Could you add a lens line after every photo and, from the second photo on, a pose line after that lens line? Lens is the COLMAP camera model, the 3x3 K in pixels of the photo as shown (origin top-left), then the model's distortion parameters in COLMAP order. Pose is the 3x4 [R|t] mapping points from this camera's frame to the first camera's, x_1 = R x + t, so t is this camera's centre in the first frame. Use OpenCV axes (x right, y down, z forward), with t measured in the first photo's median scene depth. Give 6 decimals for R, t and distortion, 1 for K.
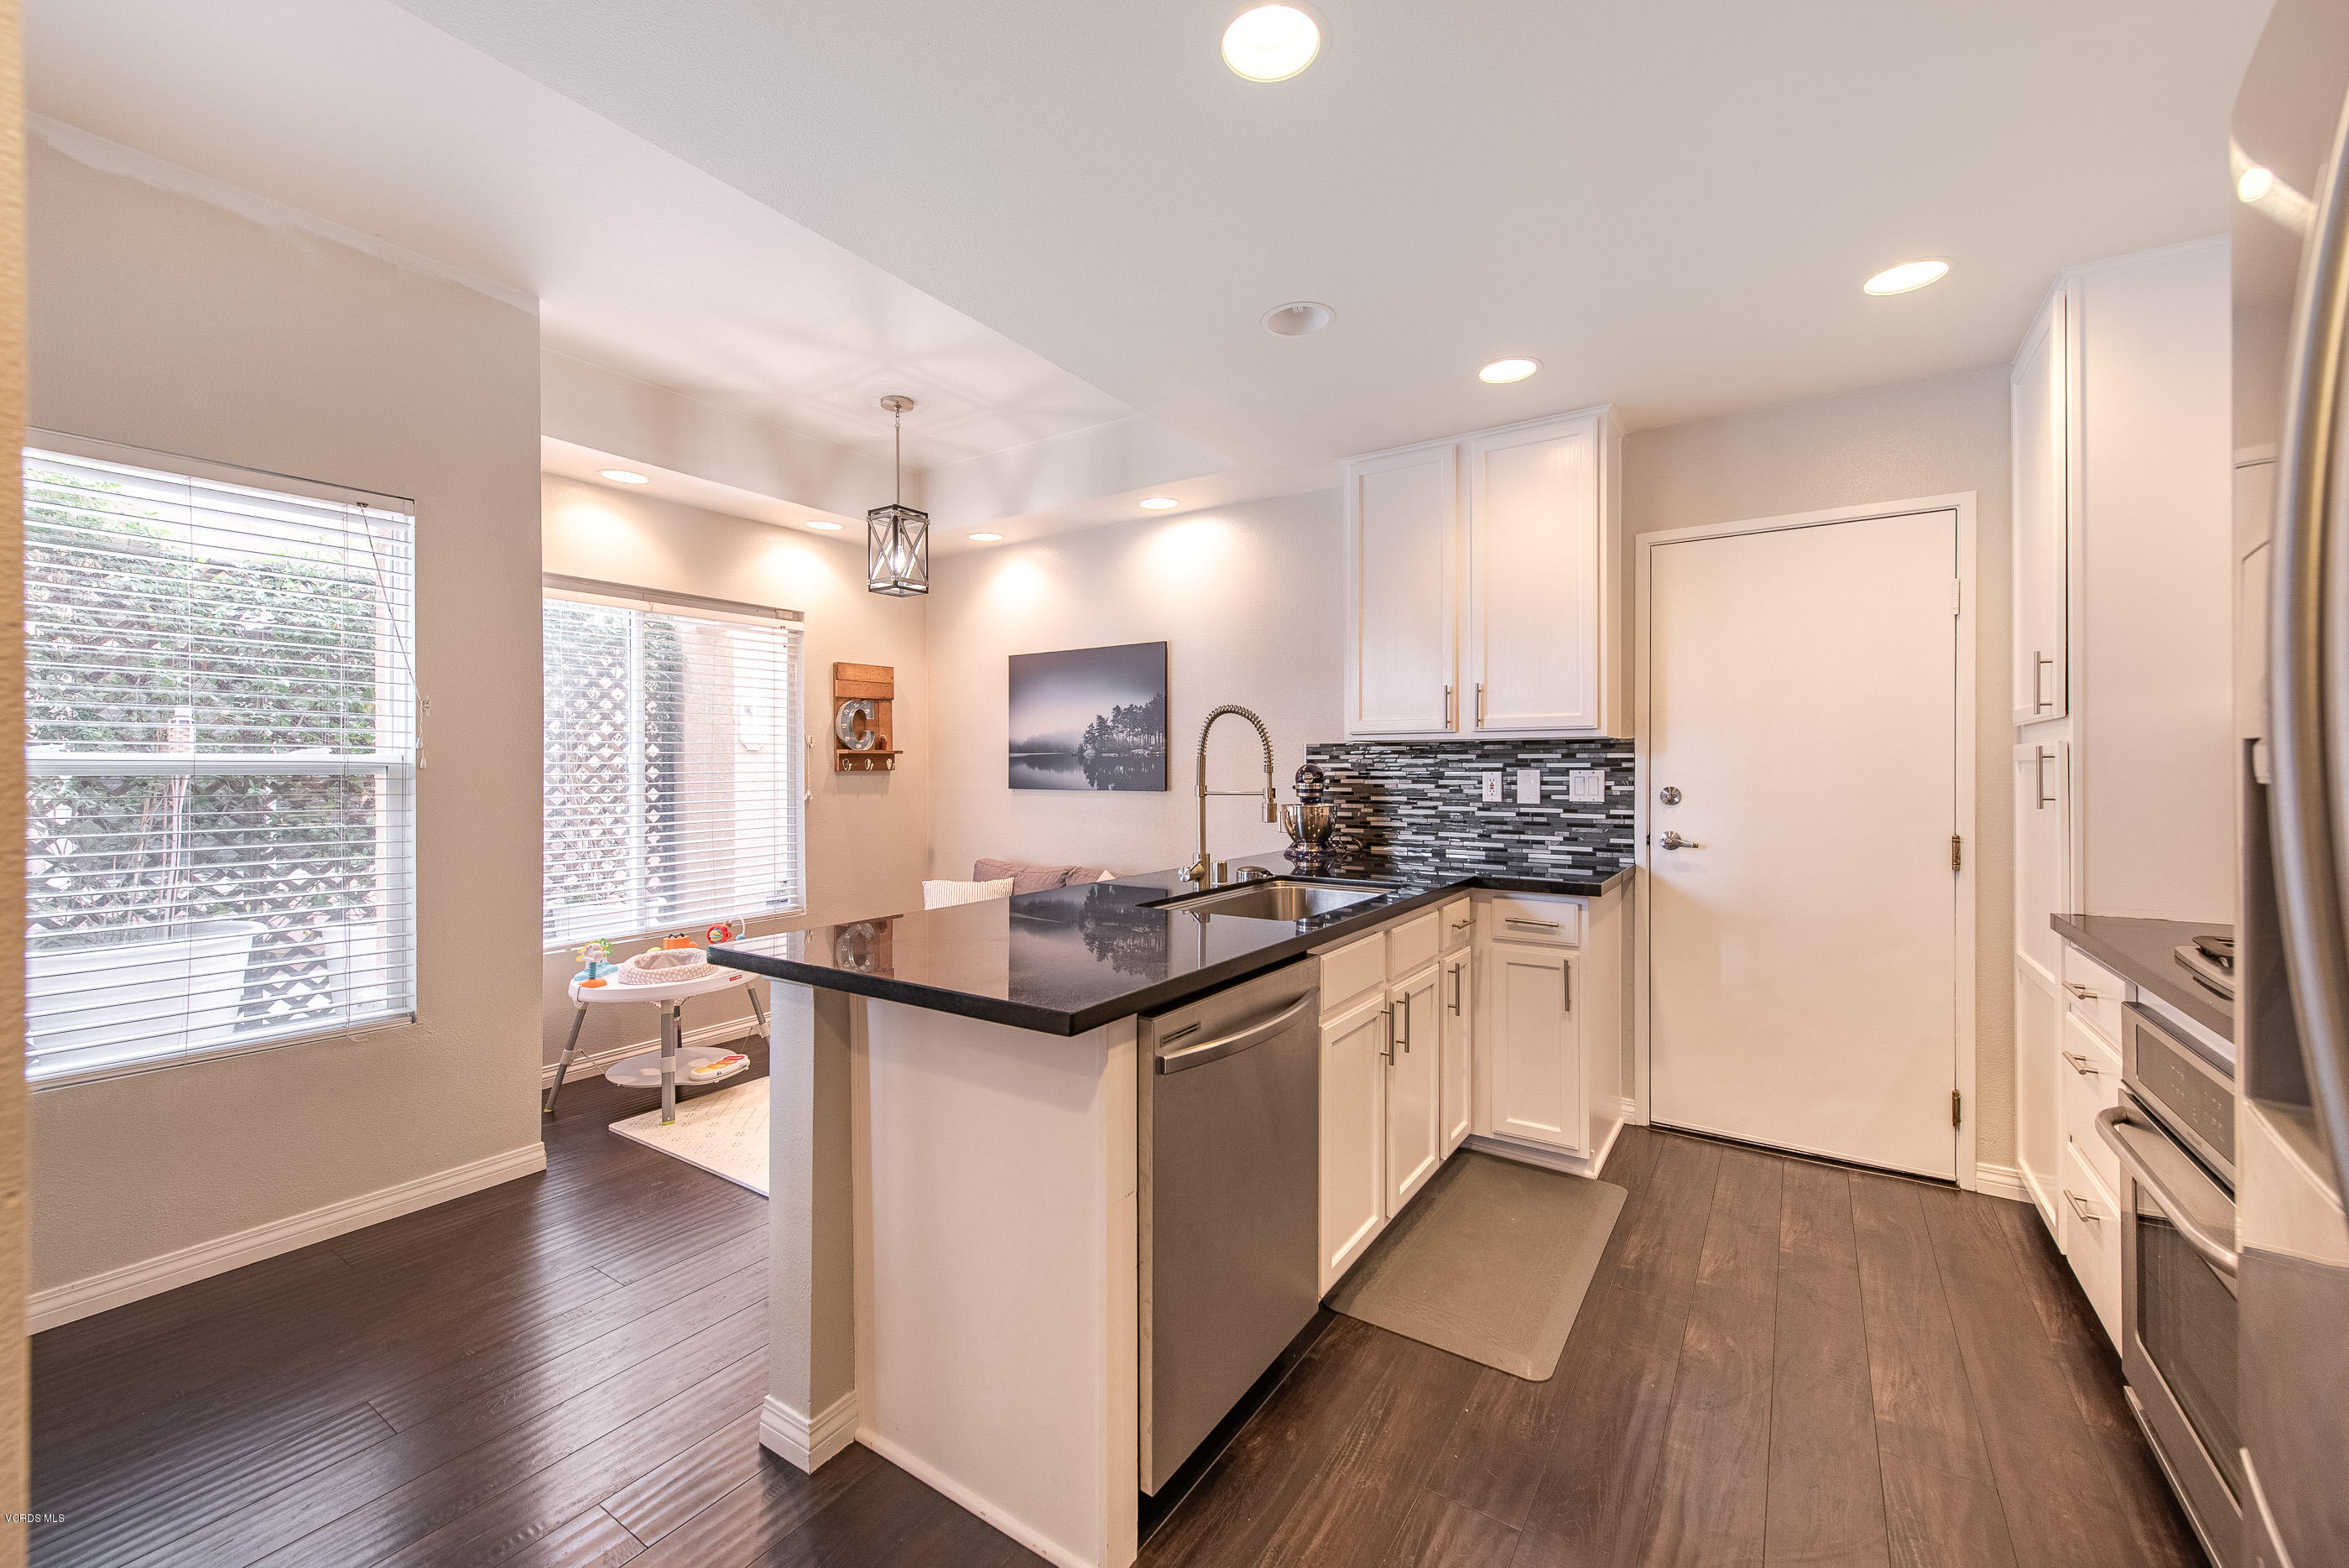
lens RADIAL K [[924.0, 0, 1169.9], [0, 924.0, 767.3], [0, 0, 1]] dist [0.003132, -0.002610]
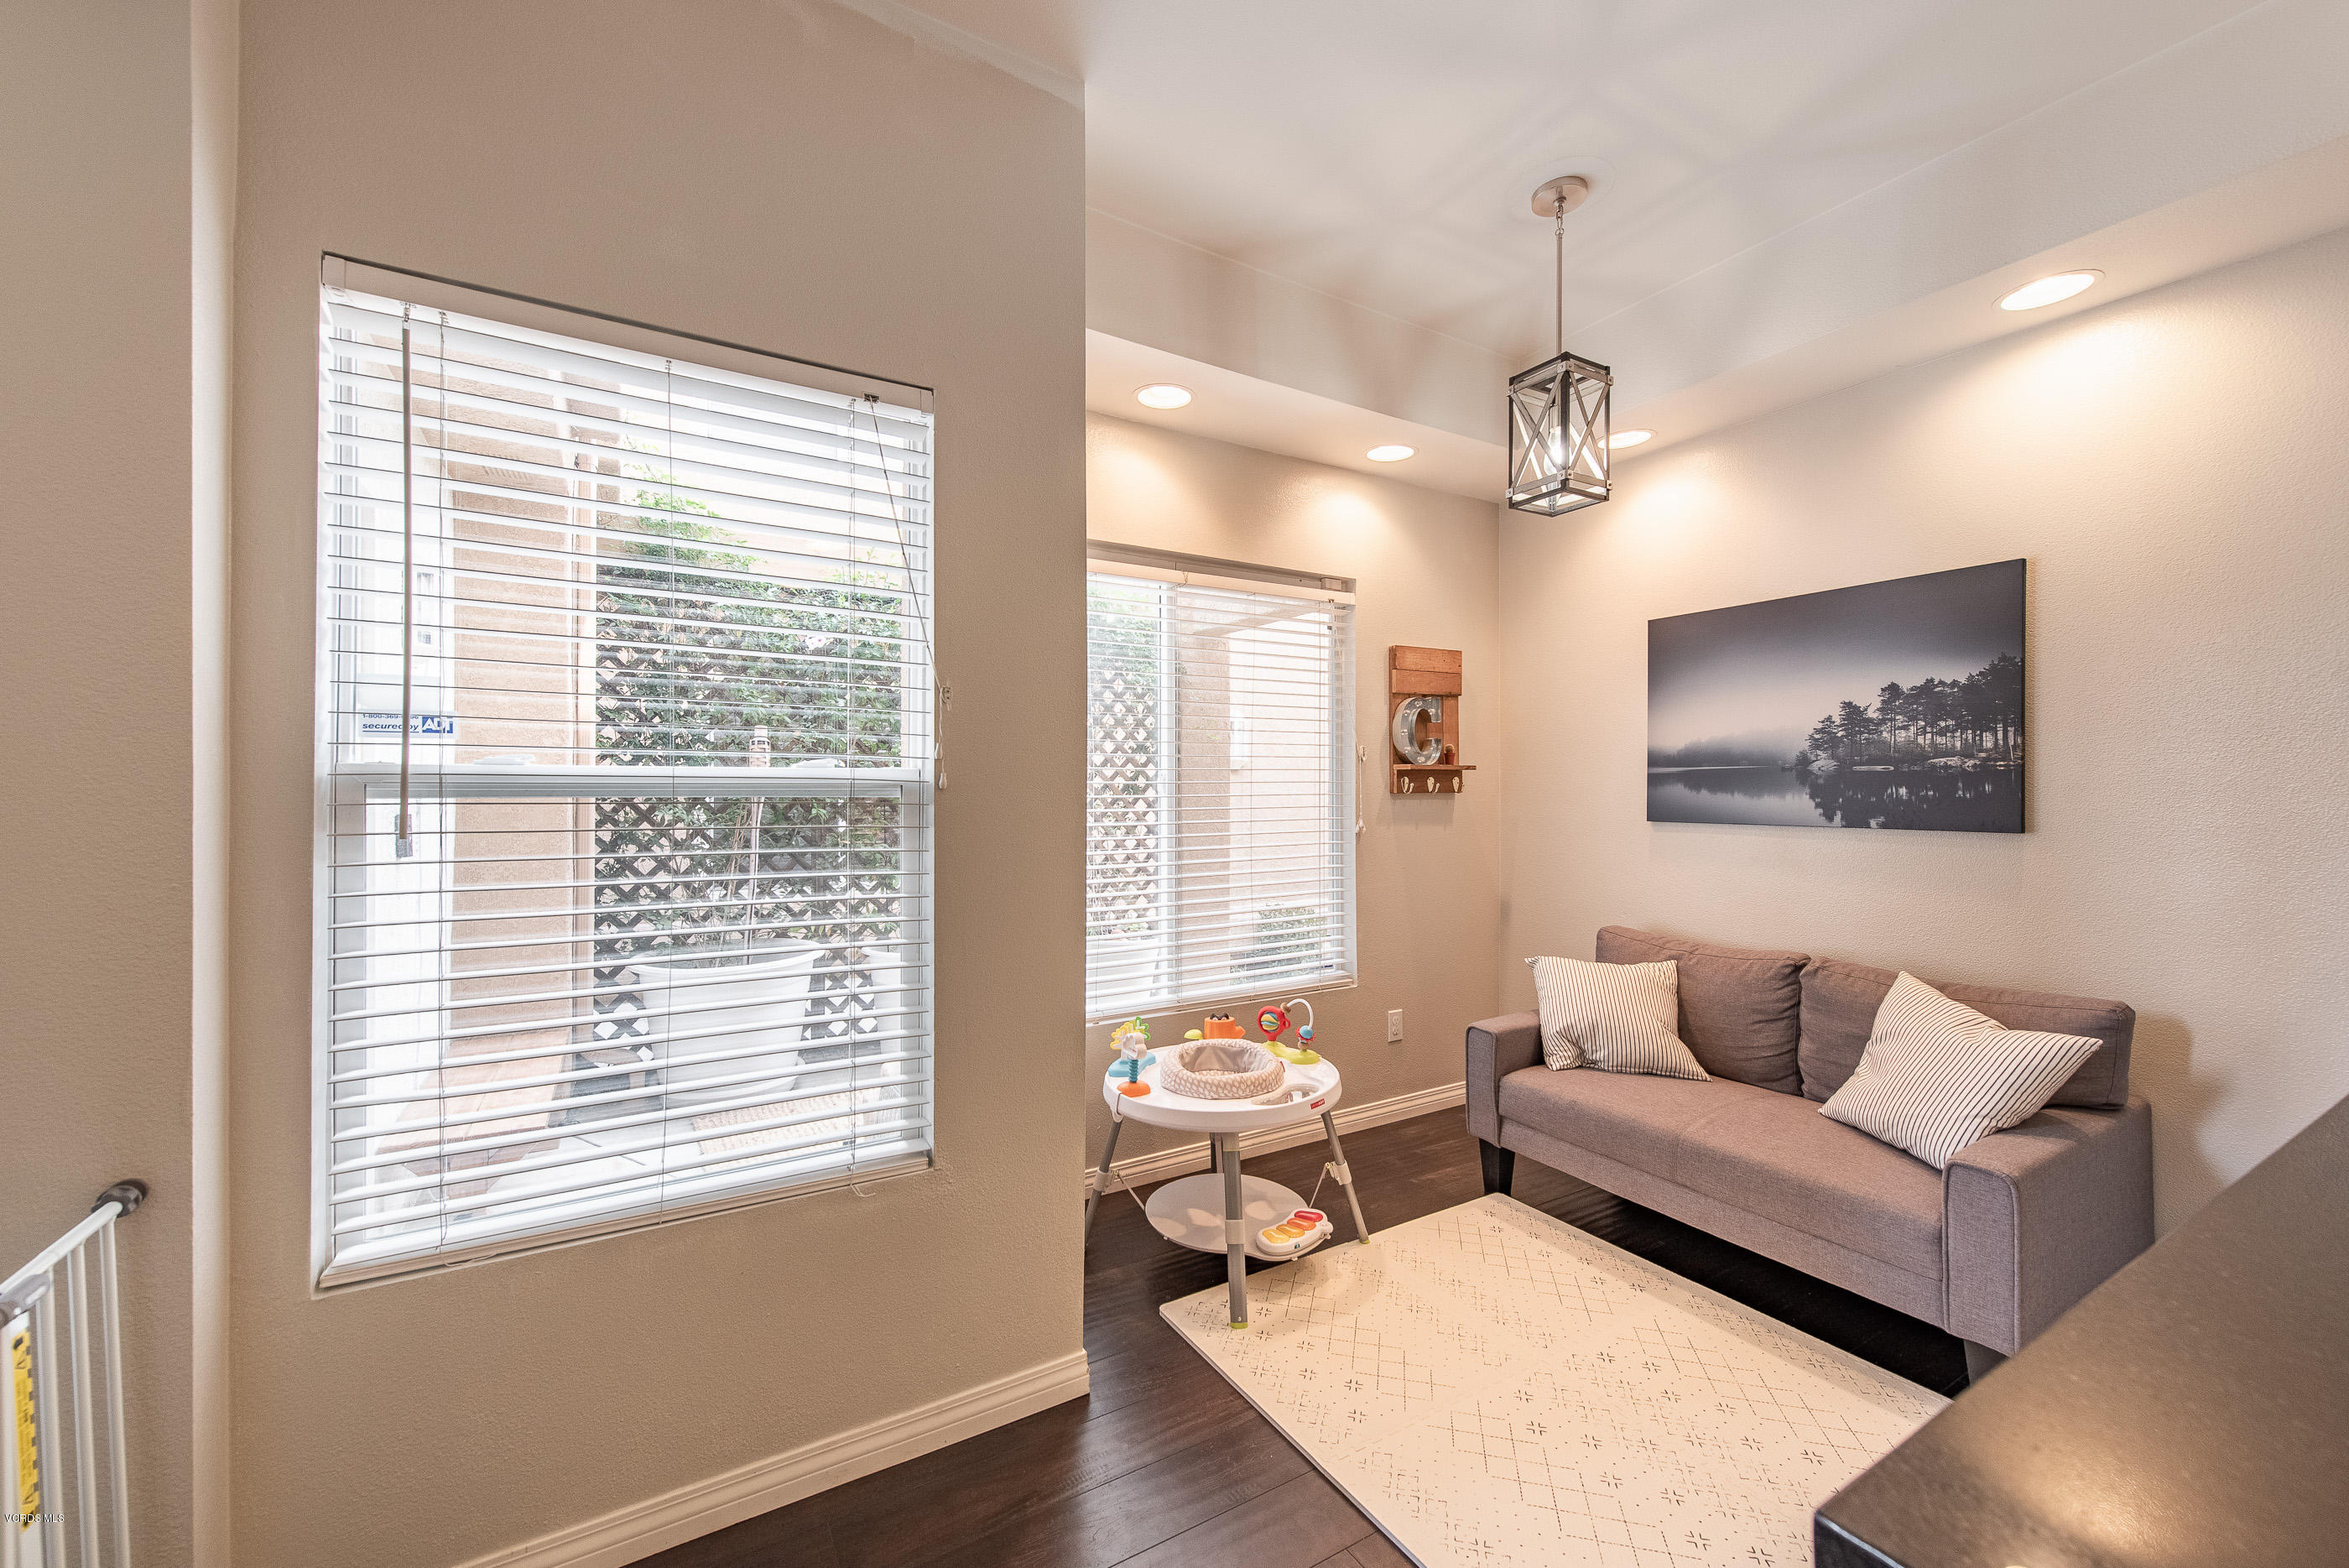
lens RADIAL K [[924.0, 0, 1140.1], [0, 924.0, 790.4], [0, 0, 1]] dist [0.003132, -0.002610]
pose [[0.886522, 0.002640, -0.462679, -0.276219], [-0.001989, 0.999996, 0.001894, 0.000987], [0.462682, -0.000759, 0.886524, 0.351563]]
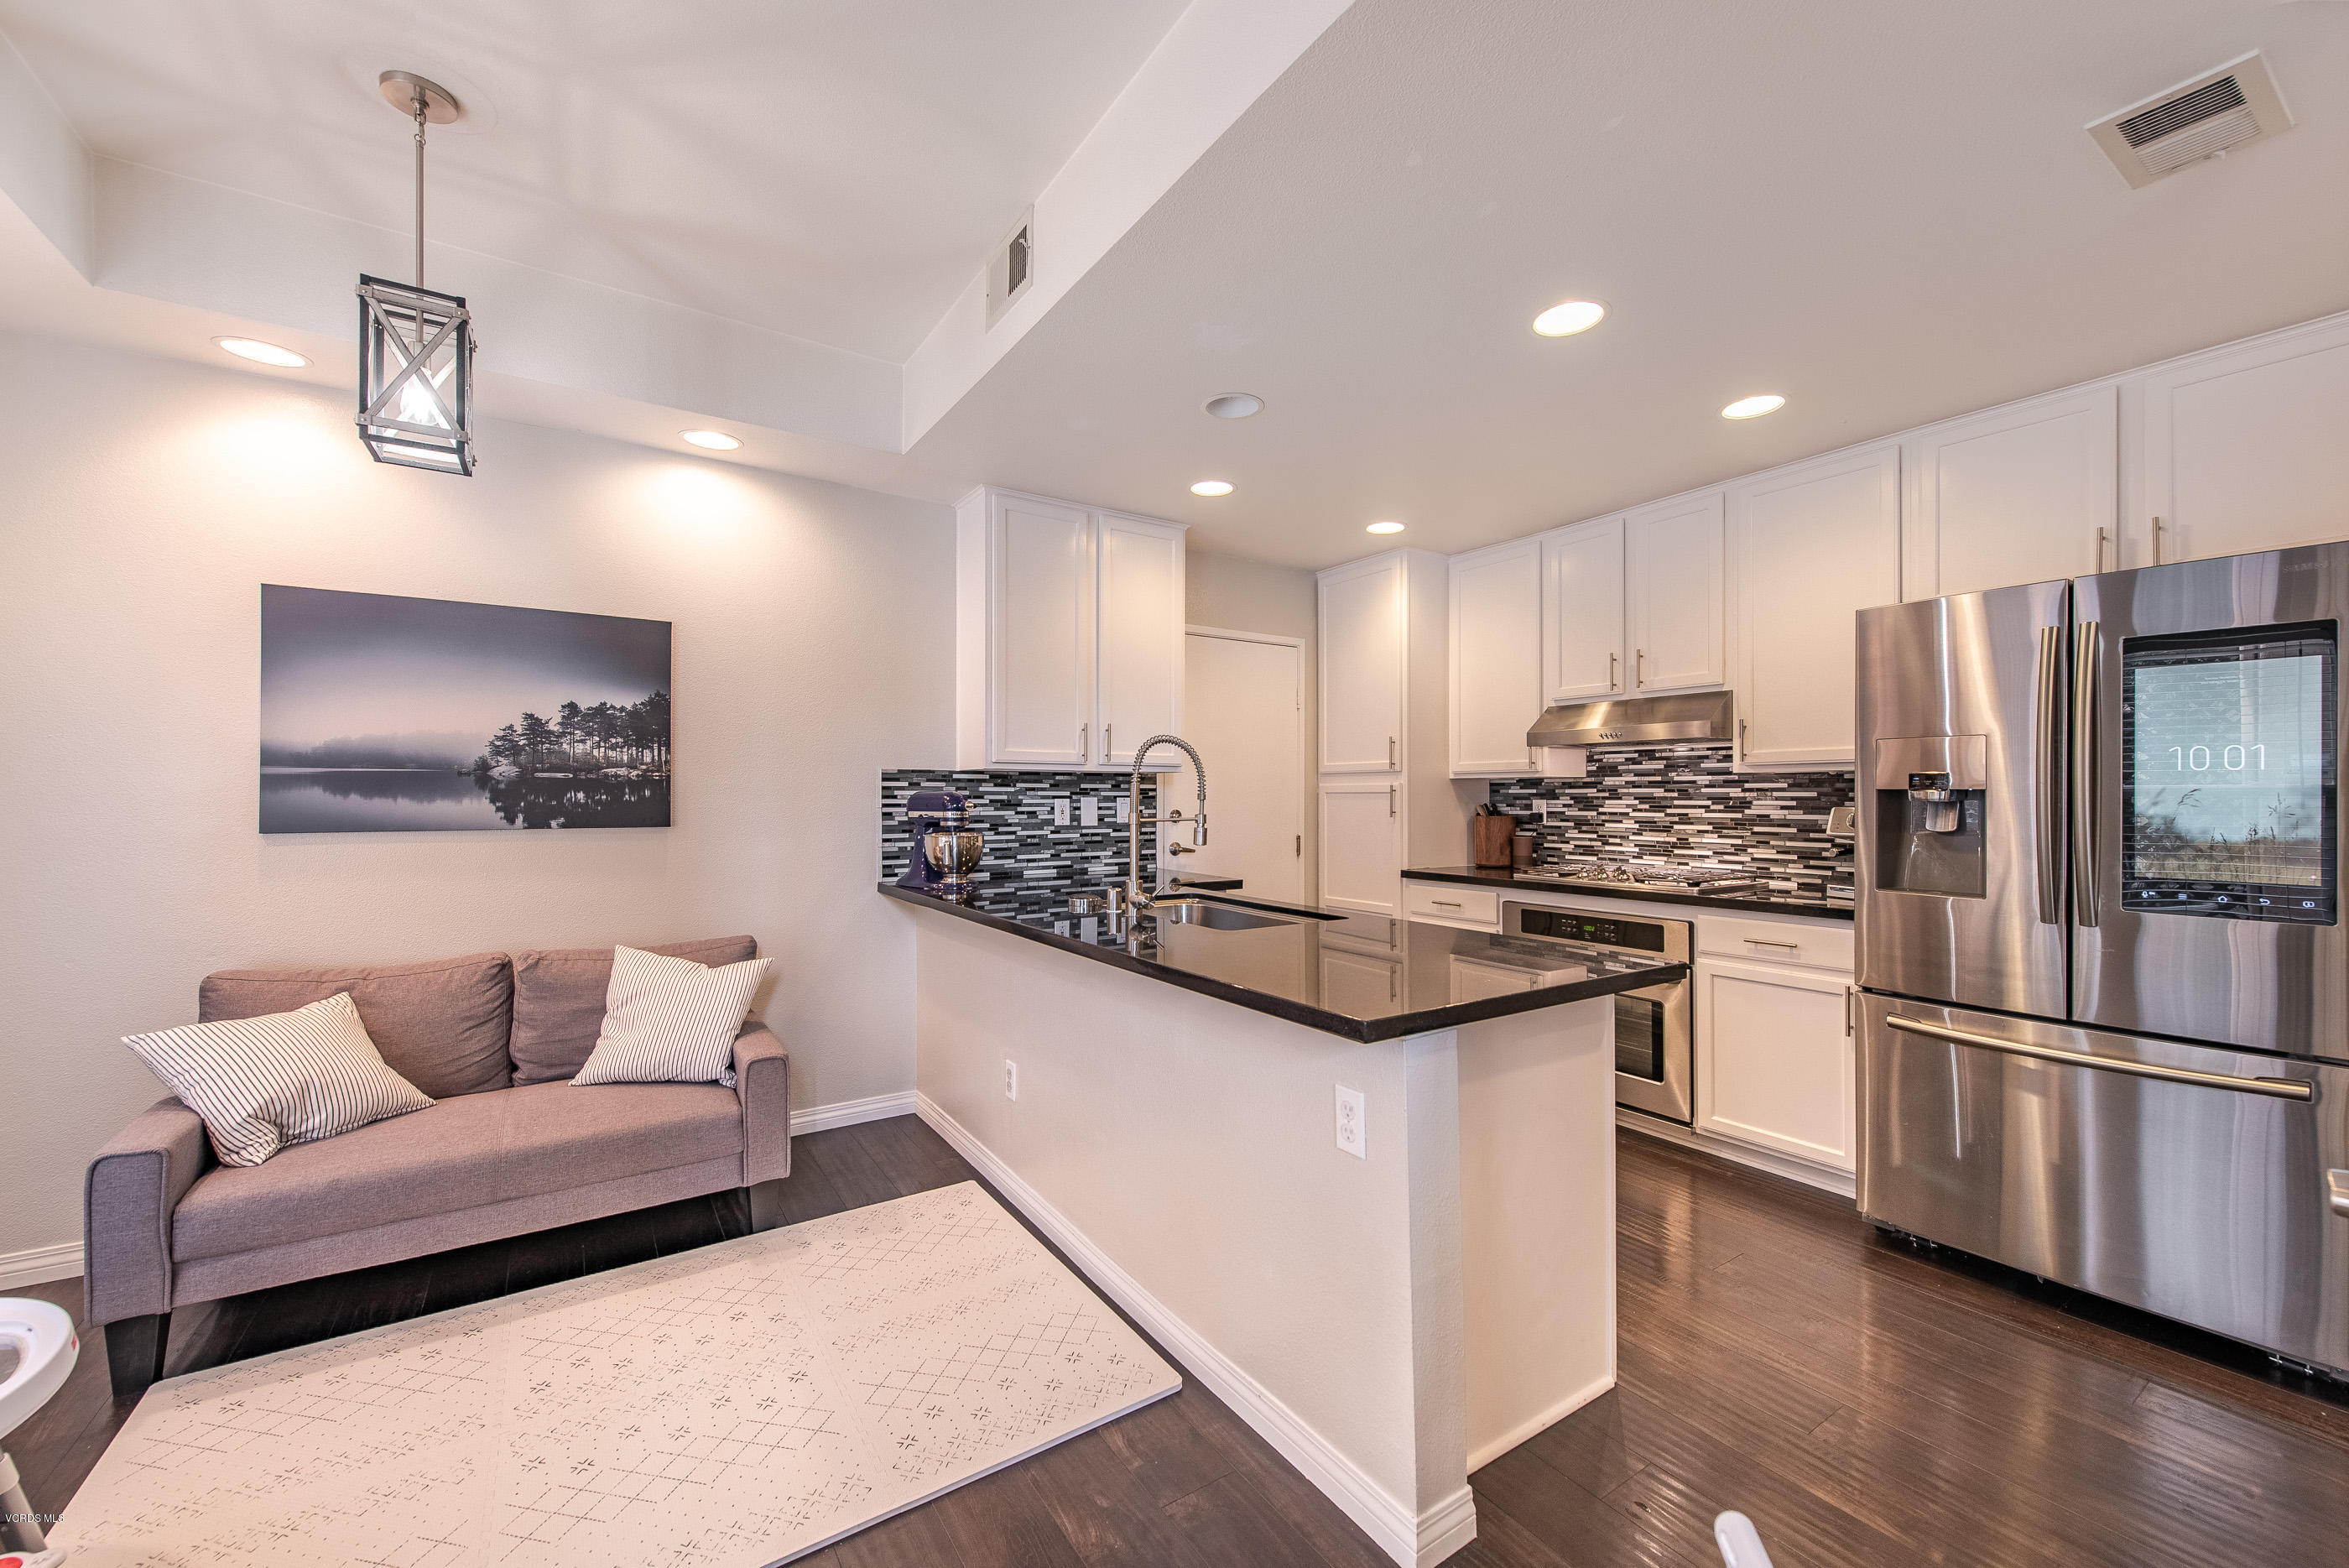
lens RADIAL K [[924.0, 0, 1219.1], [0, 924.0, 792.8], [0, 0, 1]] dist [0.003132, -0.002610]
pose [[0.358885, 0.003693, 0.933374, -0.686472], [-0.003127, 0.999991, -0.002755, -0.000405], [-0.933376, -0.001930, 0.358894, 0.425080]]
